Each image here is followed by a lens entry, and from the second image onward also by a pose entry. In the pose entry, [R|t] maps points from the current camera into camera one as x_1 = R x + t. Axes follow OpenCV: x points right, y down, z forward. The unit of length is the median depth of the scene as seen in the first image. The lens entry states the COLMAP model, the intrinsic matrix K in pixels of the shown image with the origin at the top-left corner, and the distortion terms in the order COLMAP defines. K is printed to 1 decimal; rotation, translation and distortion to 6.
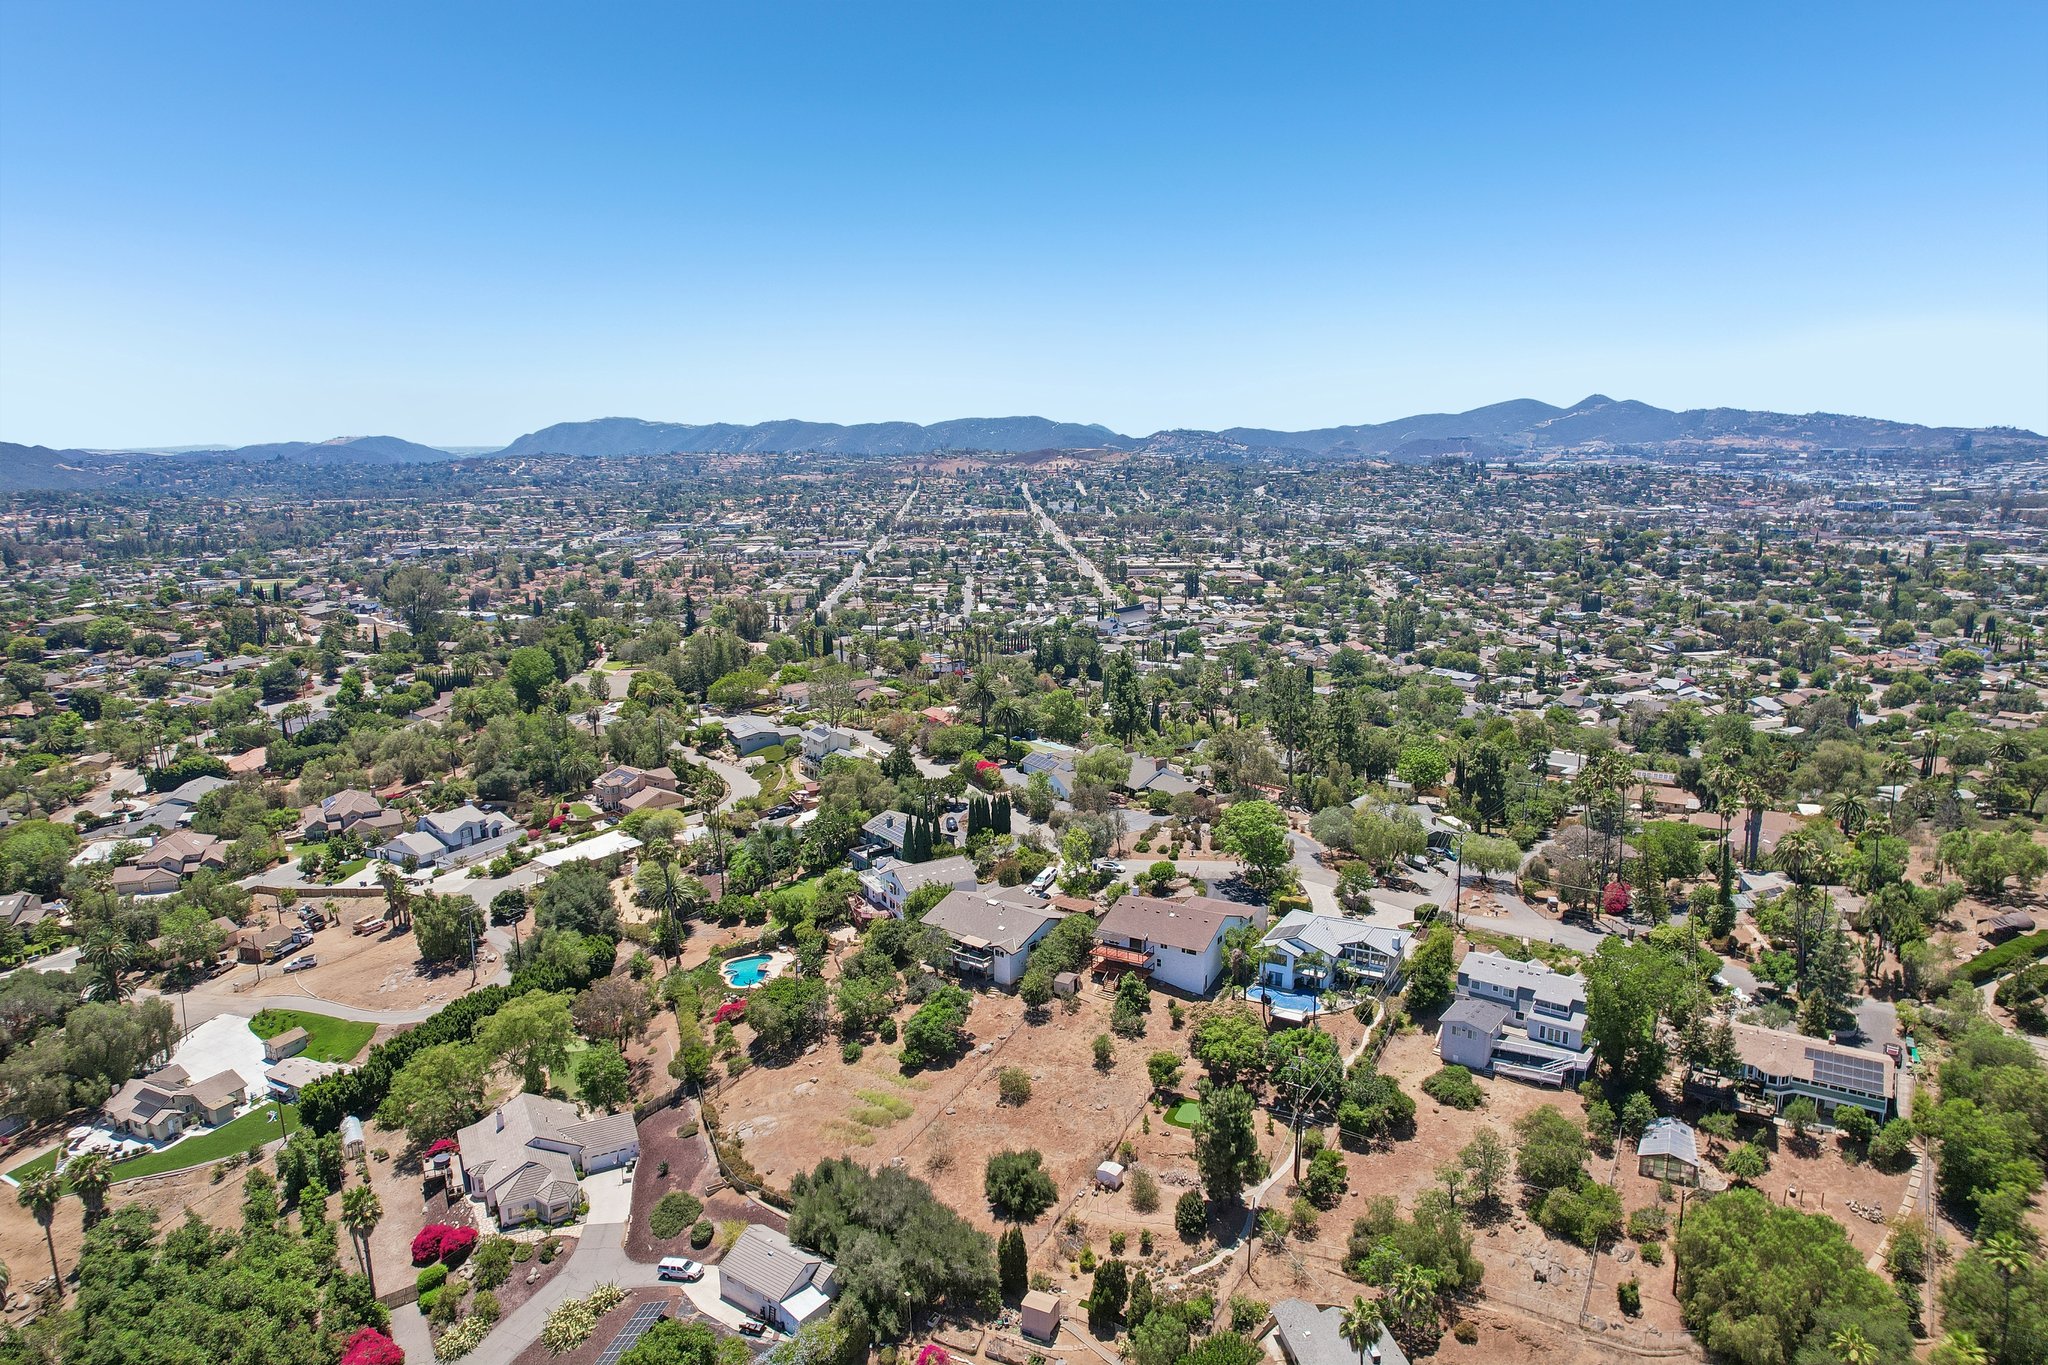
lens RADIAL K [[1308.8, 0, 1031.0], [0, 1308.8, 679.3], [0, 0, 1]] dist [-0.070734, 0.063871]
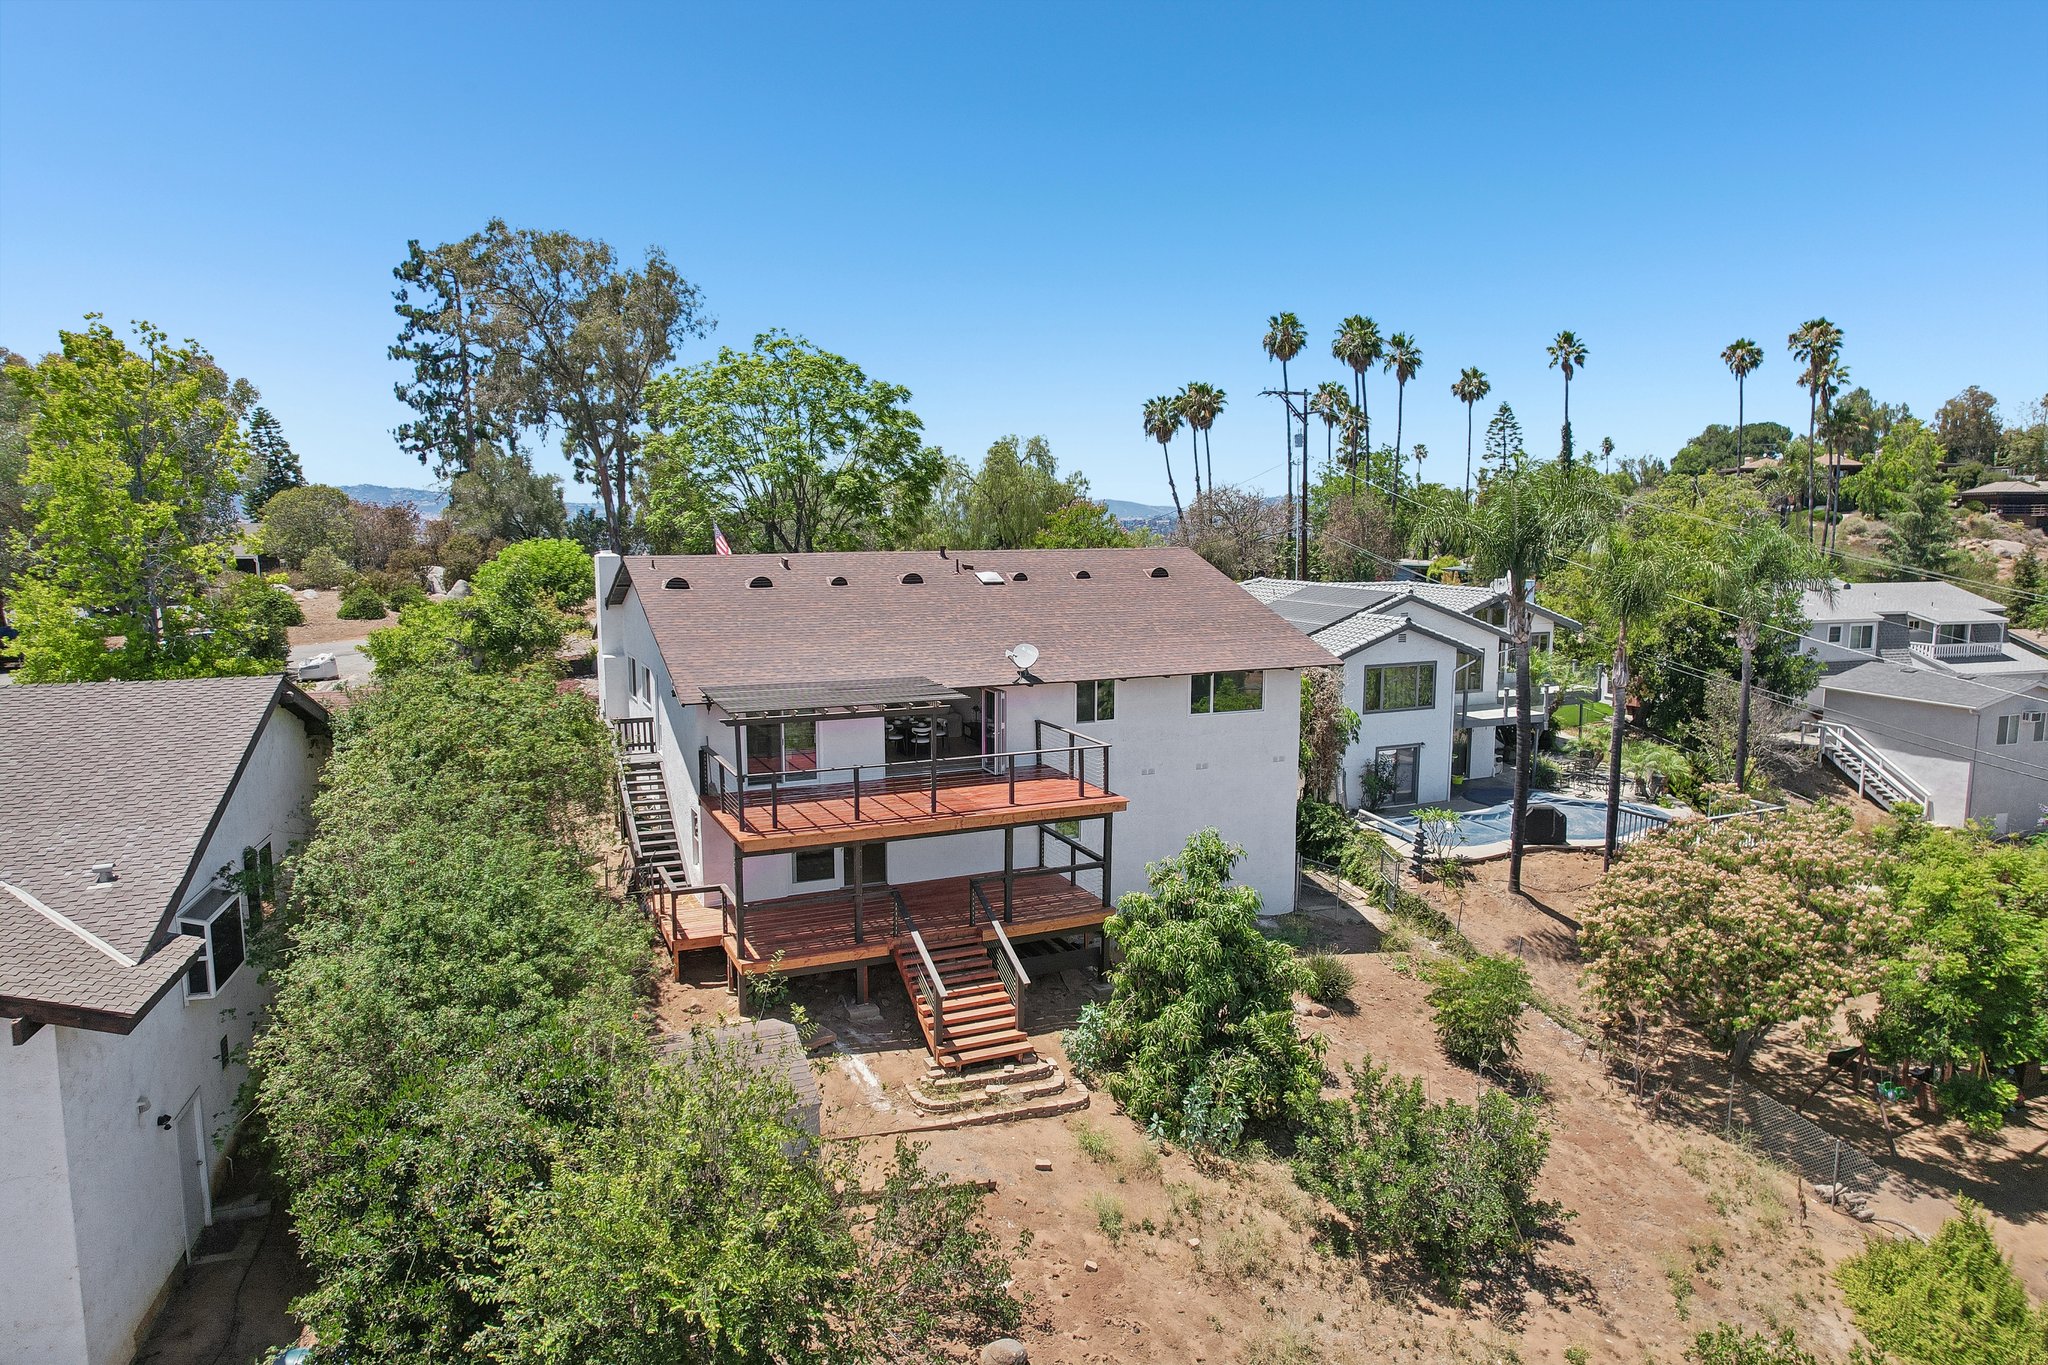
lens RADIAL K [[1308.8, 0, 1023.4], [0, 1308.8, 675.6], [0, 0, 1]] dist [-0.070734, 0.063871]
pose [[0.571441, -0.096322, 0.814971, -0.034079], [0.153230, 0.988146, 0.009347, 0.151874], [-0.806211, 0.119537, 0.579427, 0.697144]]
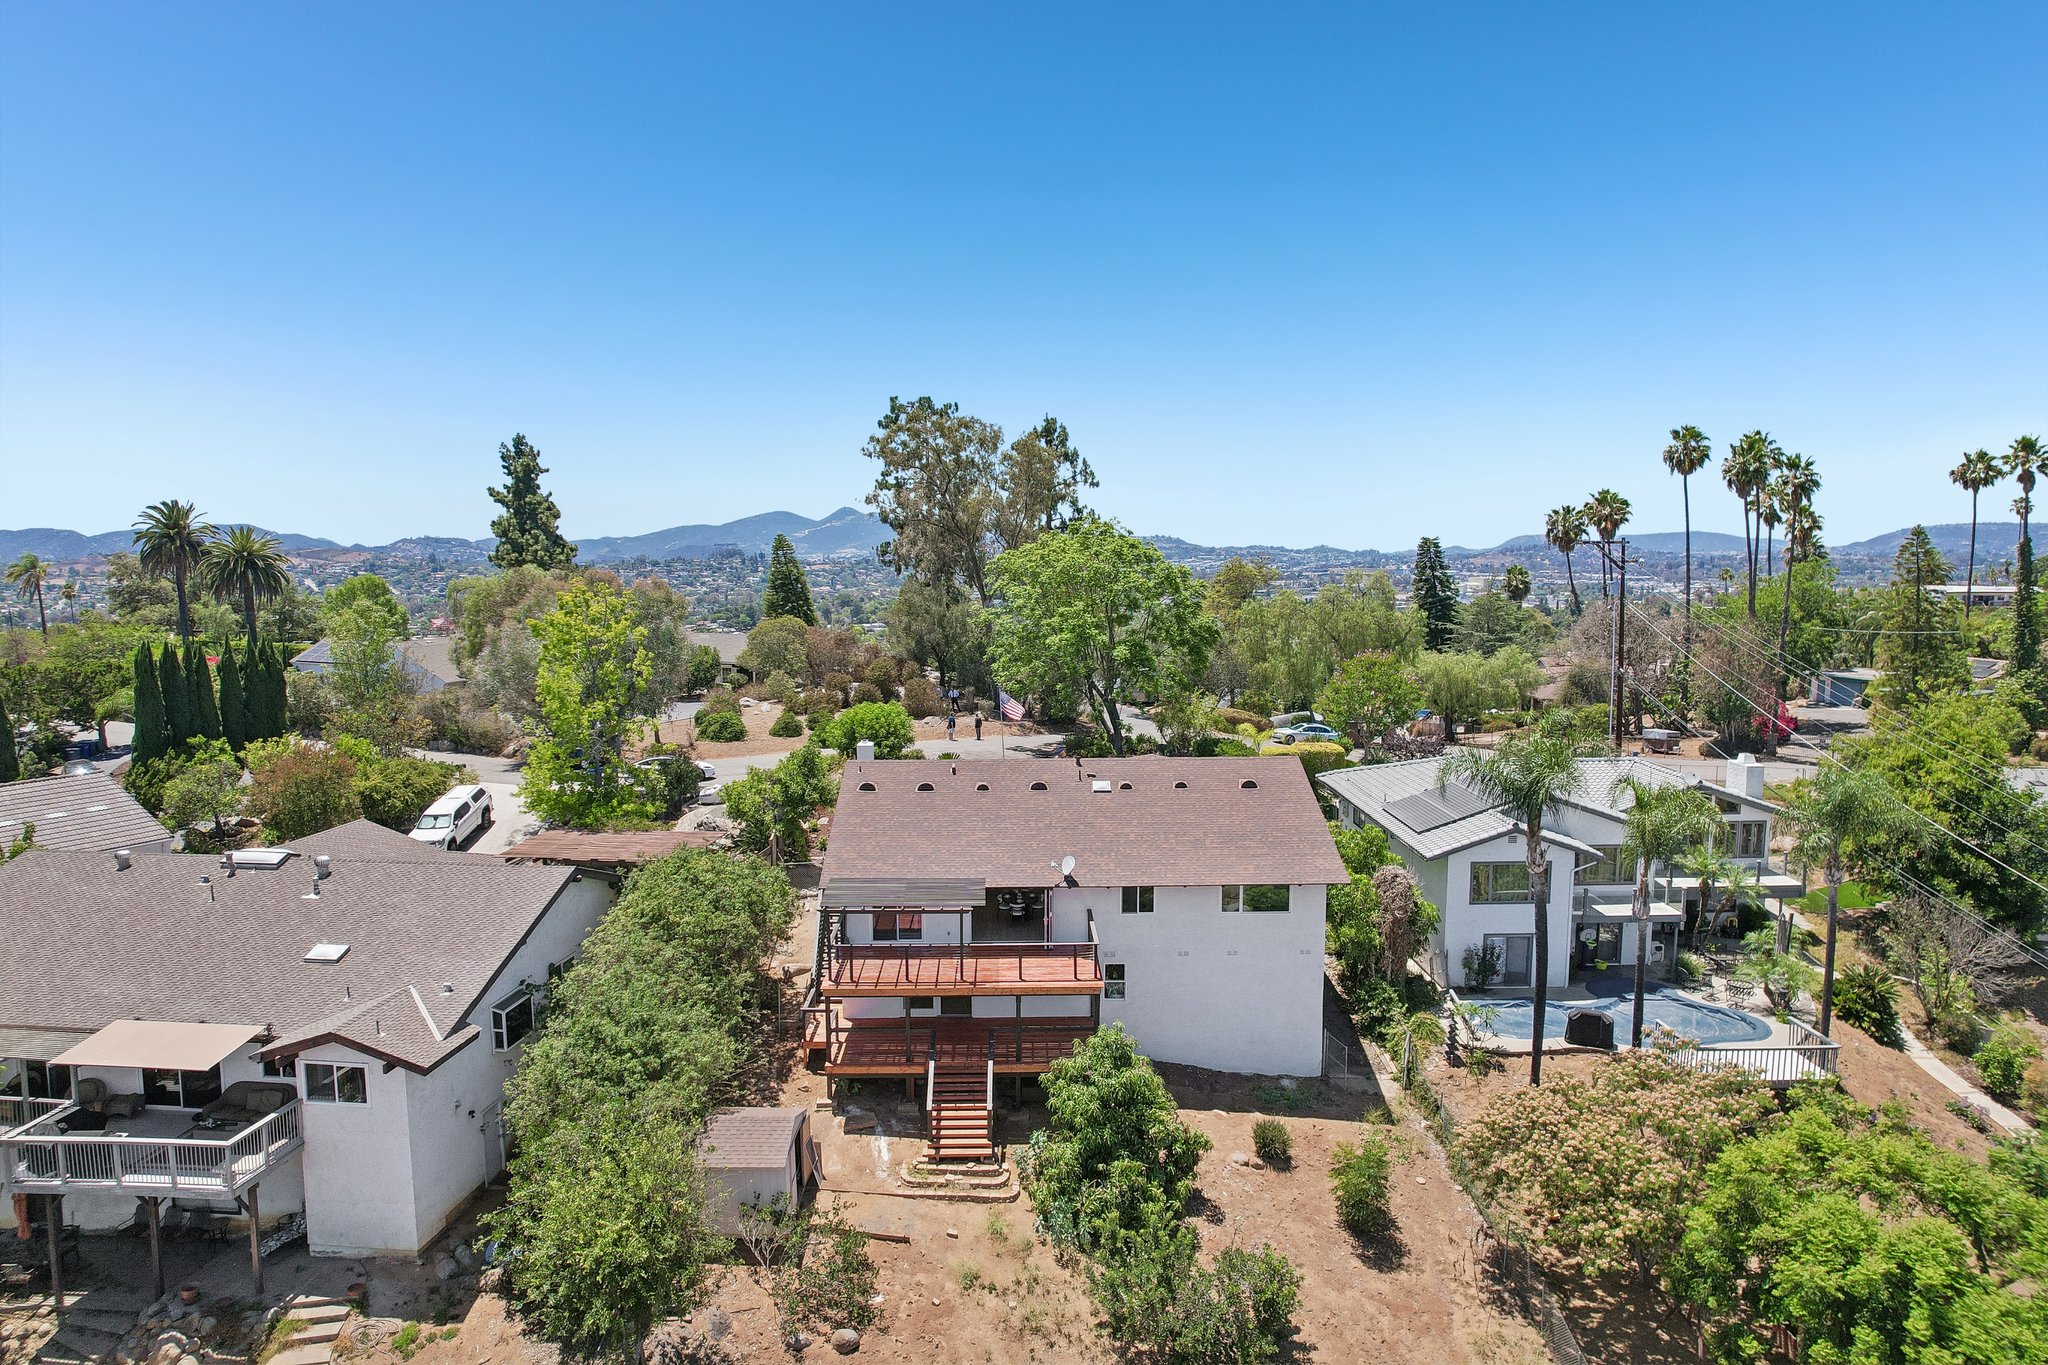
lens RADIAL K [[1308.8, 0, 1027.3], [0, 1308.8, 674.6], [0, 0, 1]] dist [-0.070734, 0.063871]
pose [[0.853175, -0.048252, 0.519389, -0.024504], [0.097316, 0.992954, -0.067609, 0.137327], [-0.512467, 0.108227, 0.851859, 0.622918]]
